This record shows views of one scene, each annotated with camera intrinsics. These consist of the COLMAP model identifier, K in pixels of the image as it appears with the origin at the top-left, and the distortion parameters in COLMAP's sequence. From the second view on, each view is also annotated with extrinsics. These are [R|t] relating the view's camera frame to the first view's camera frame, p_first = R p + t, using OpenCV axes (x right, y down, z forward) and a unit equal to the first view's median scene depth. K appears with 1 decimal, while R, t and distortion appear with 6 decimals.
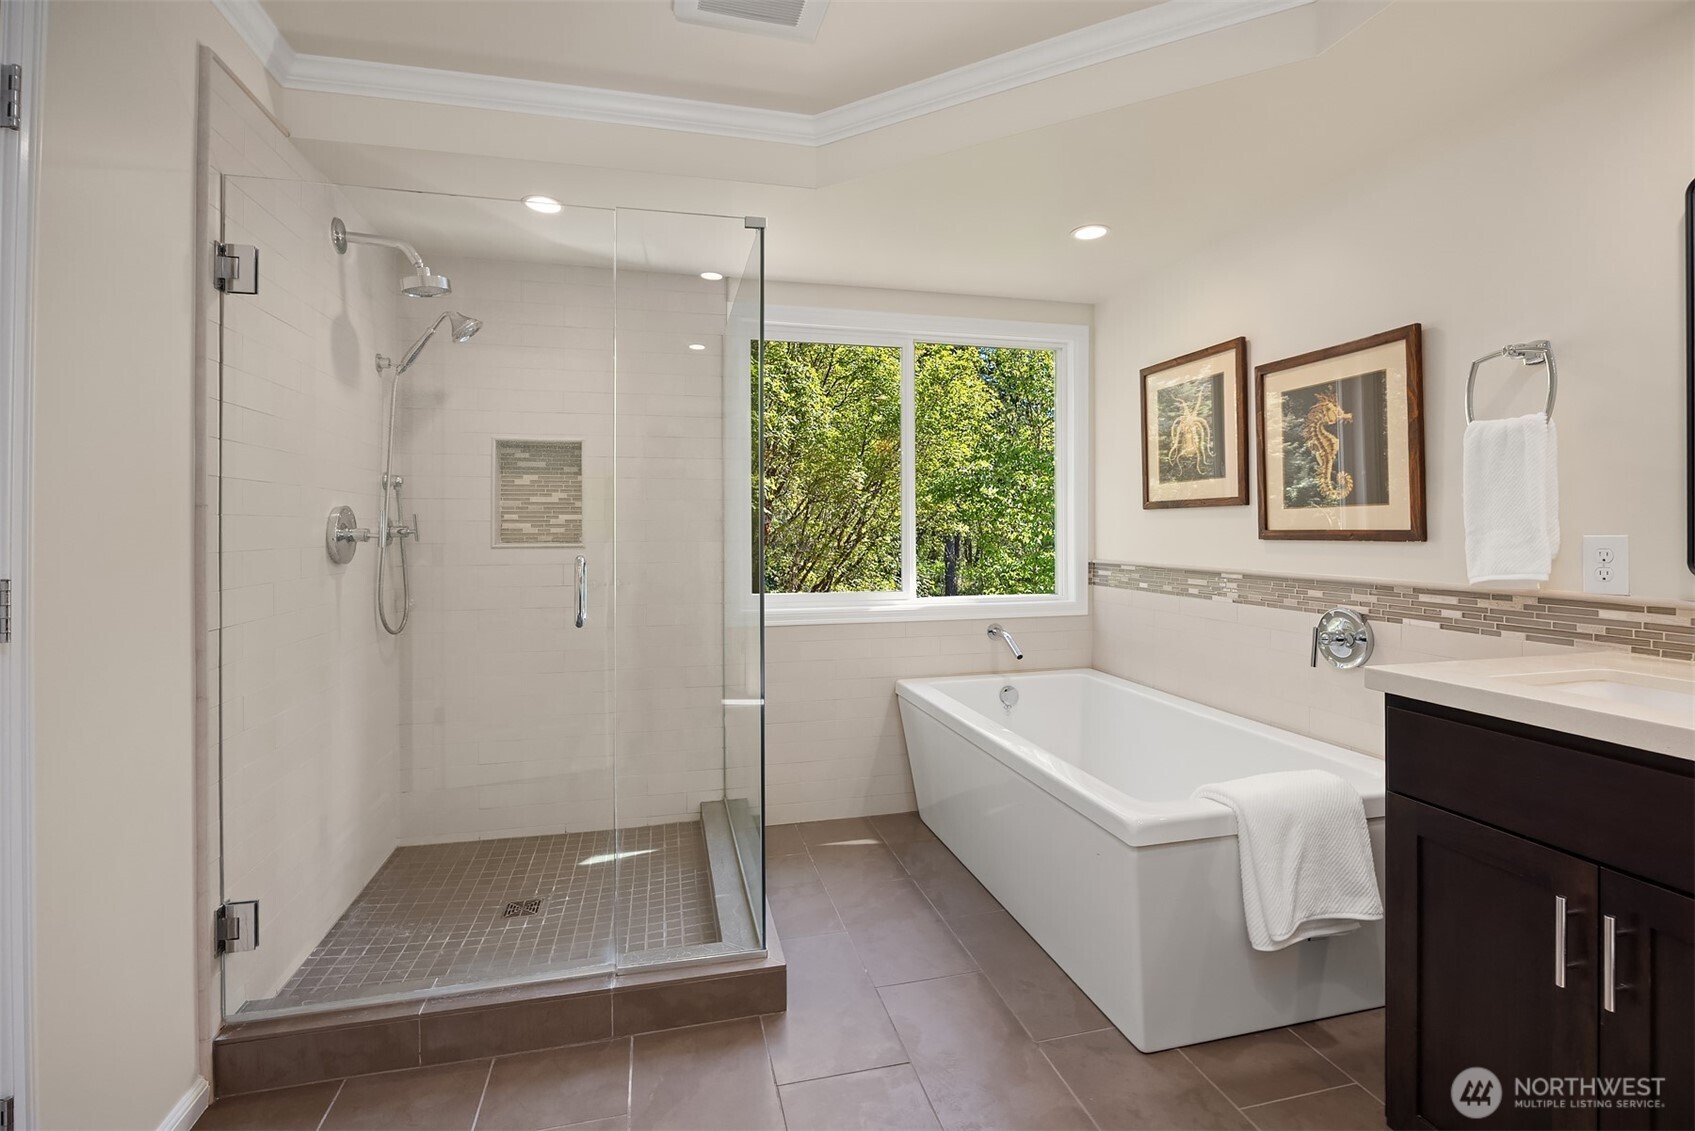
lens RADIAL K [[790.2, 0, 855.2], [0, 790.2, 522.9], [0, 0, 1]] dist [-0.004381, -0.000128]
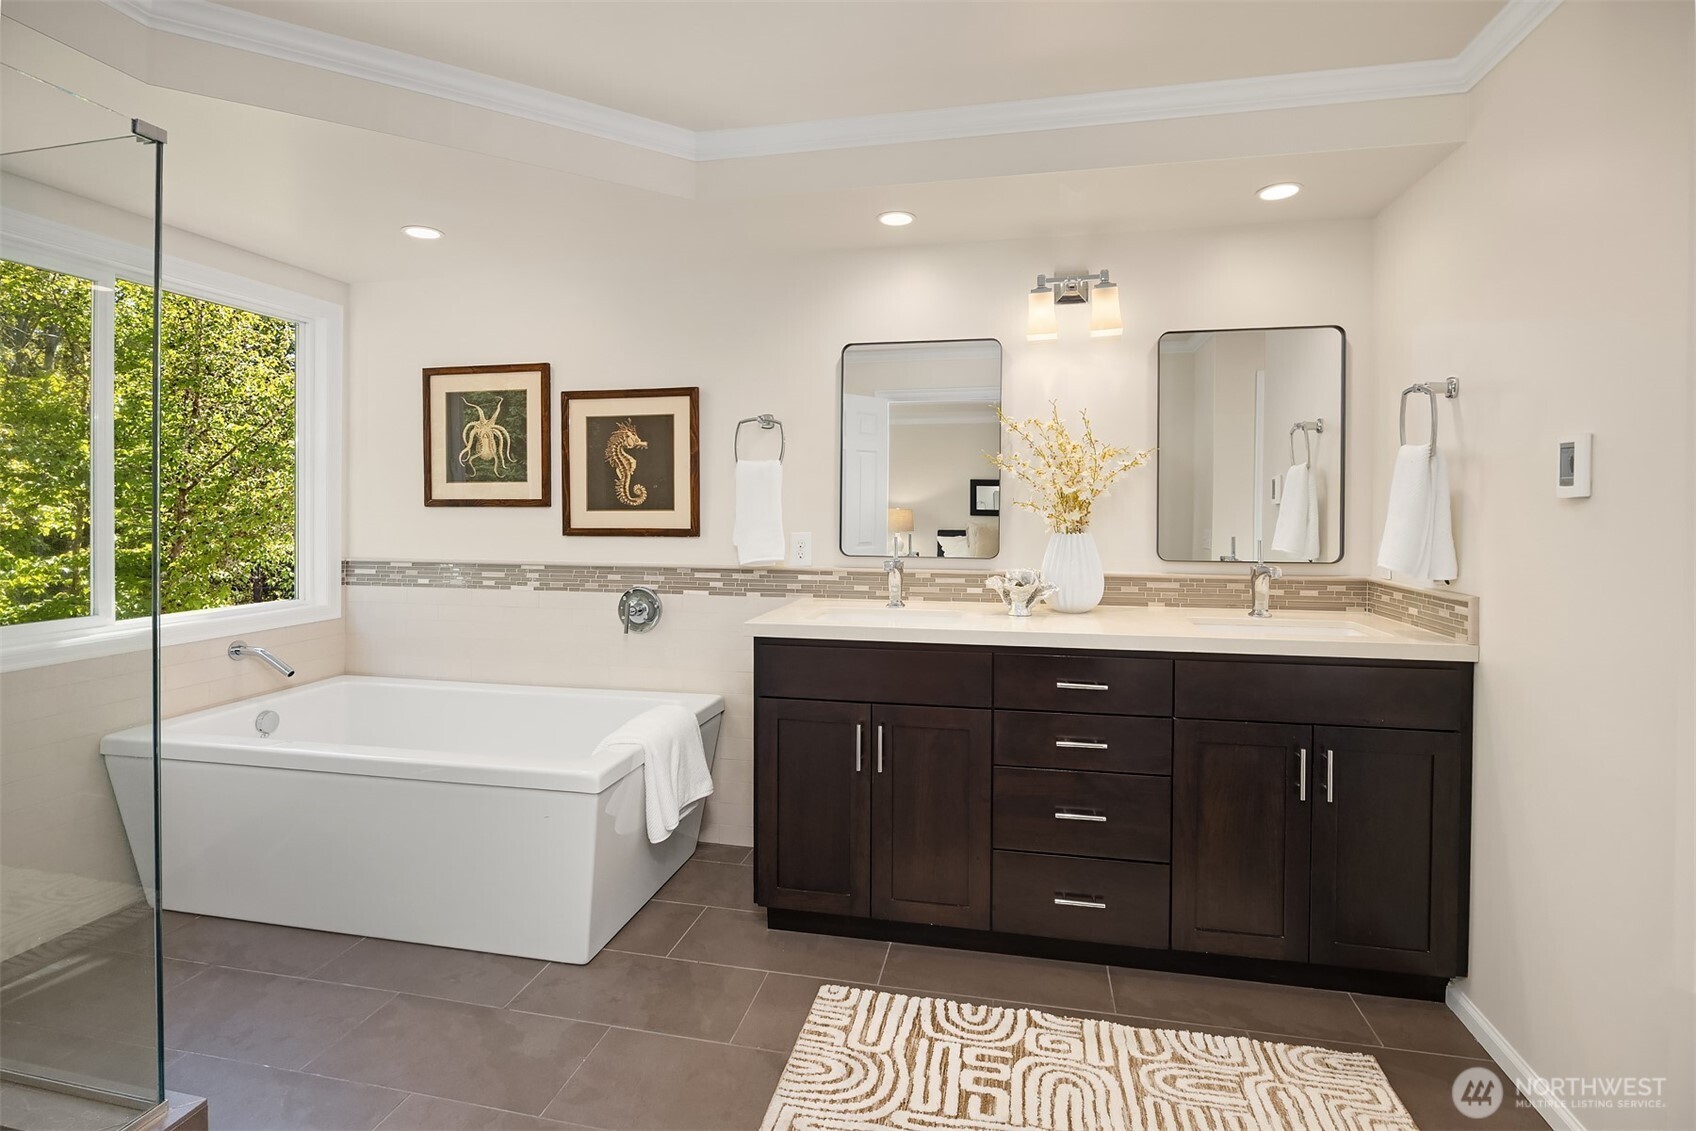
lens RADIAL K [[790.7, 0, 858.5], [0, 790.7, 520.0], [0, 0, 1]] dist [-0.004381, -0.000128]
pose [[0.444156, -0.007374, 0.895919, -0.368713], [-0.010207, 0.999860, 0.013290, -0.023784], [-0.895891, -0.015048, 0.444019, 0.063246]]
